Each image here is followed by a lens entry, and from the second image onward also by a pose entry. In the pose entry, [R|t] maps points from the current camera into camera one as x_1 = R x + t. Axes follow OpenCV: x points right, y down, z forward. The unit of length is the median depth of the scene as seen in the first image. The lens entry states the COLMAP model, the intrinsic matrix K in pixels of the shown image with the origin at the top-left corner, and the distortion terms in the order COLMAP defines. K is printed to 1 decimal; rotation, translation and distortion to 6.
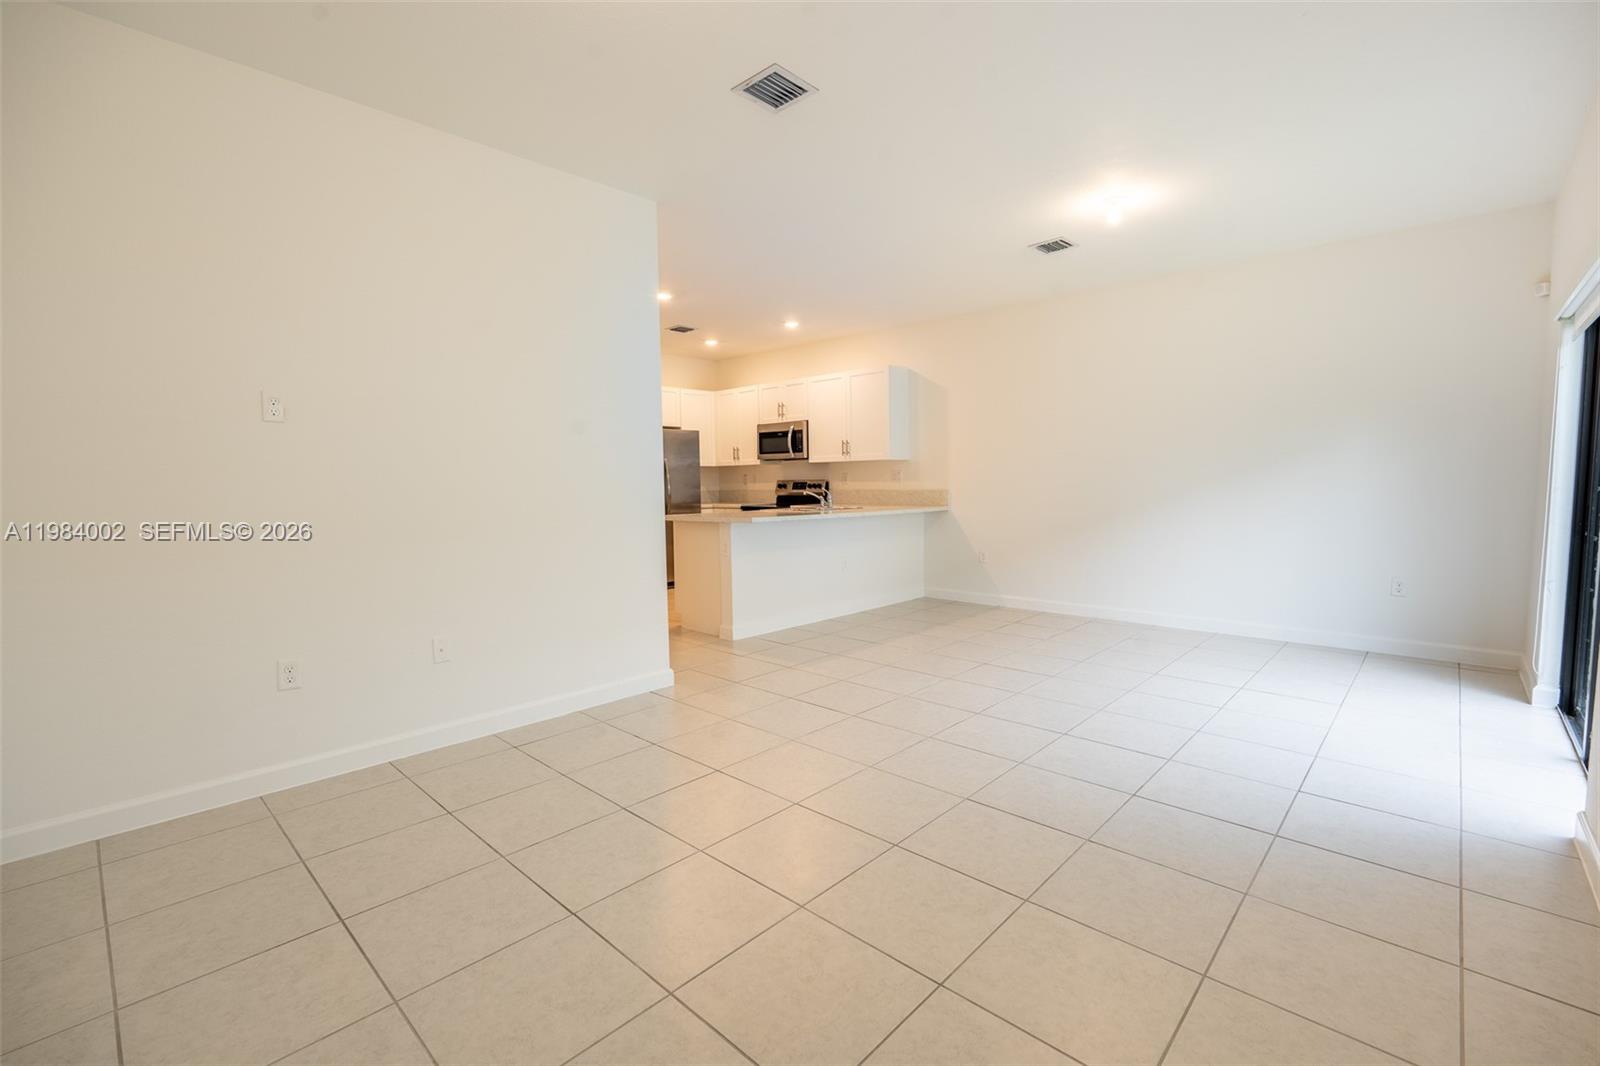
lens RADIAL K [[699.3, 0, 806.0], [0, 699.3, 535.0], [0, 0, 1]] dist [0.004929, -0.001530]
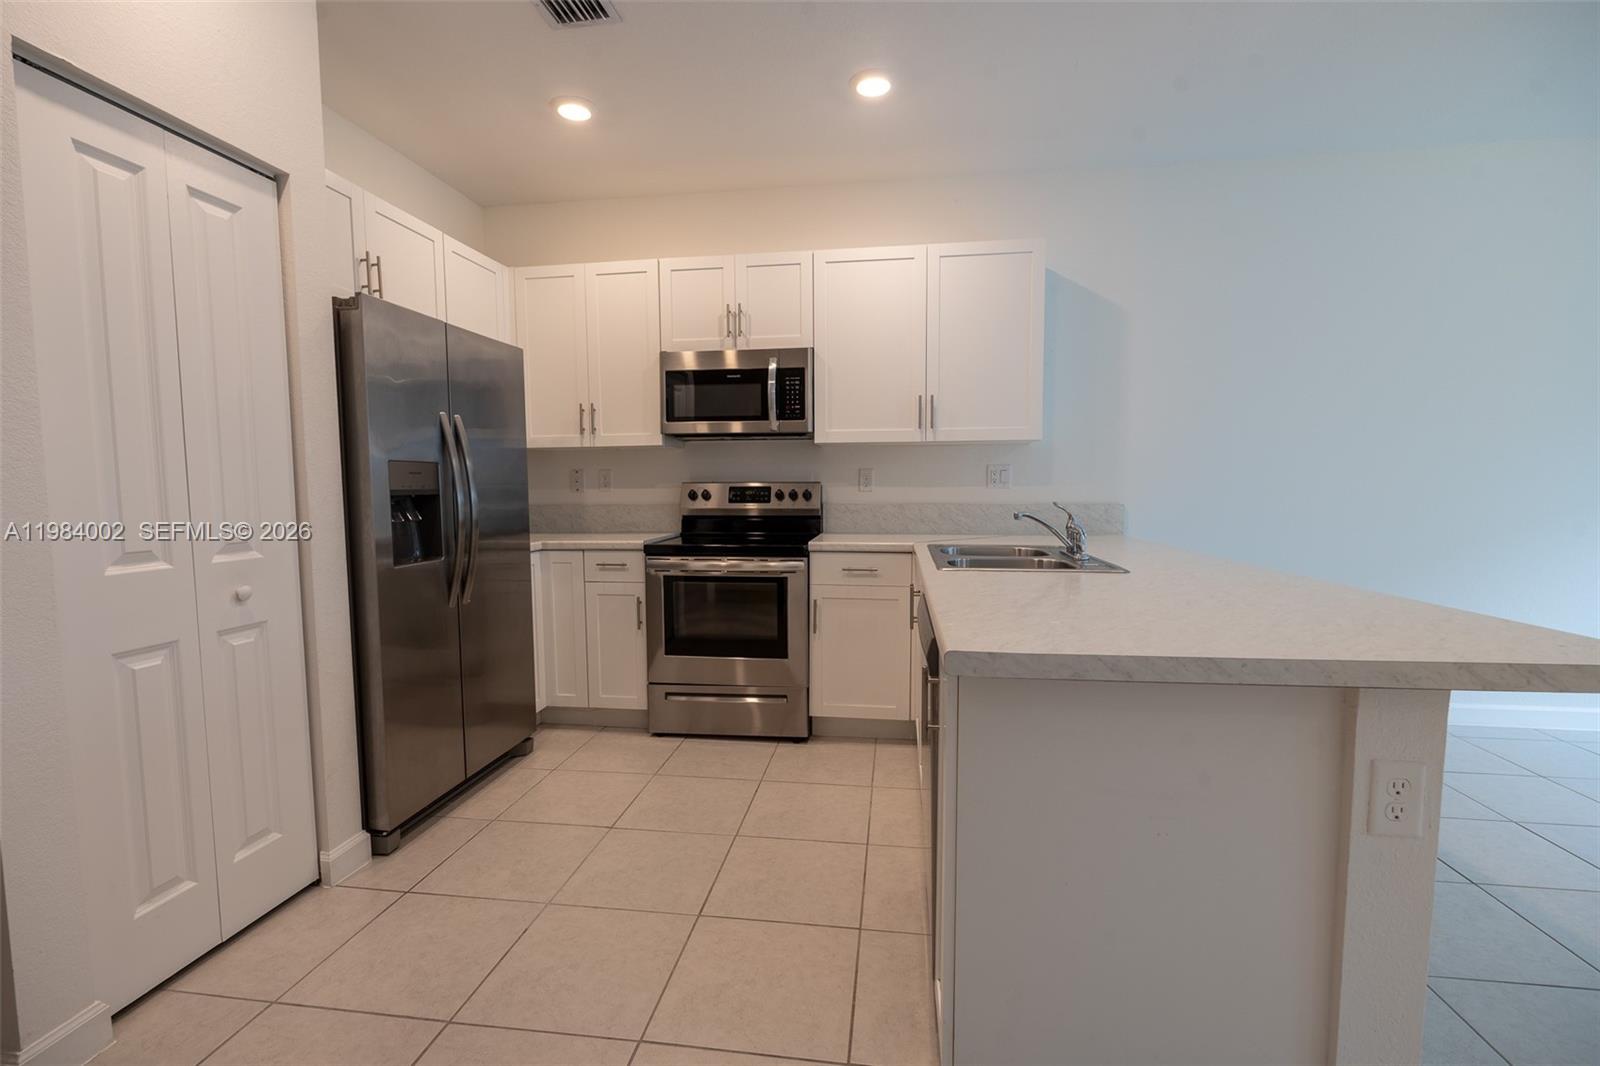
lens RADIAL K [[699.3, 0, 801.1], [0, 699.3, 532.5], [0, 0, 1]] dist [0.004929, -0.001530]
pose [[0.823591, -0.035721, 0.566059, -0.256185], [0.039283, 0.999211, 0.005899, -0.049196], [-0.565823, 0.017378, 0.824344, 0.631295]]
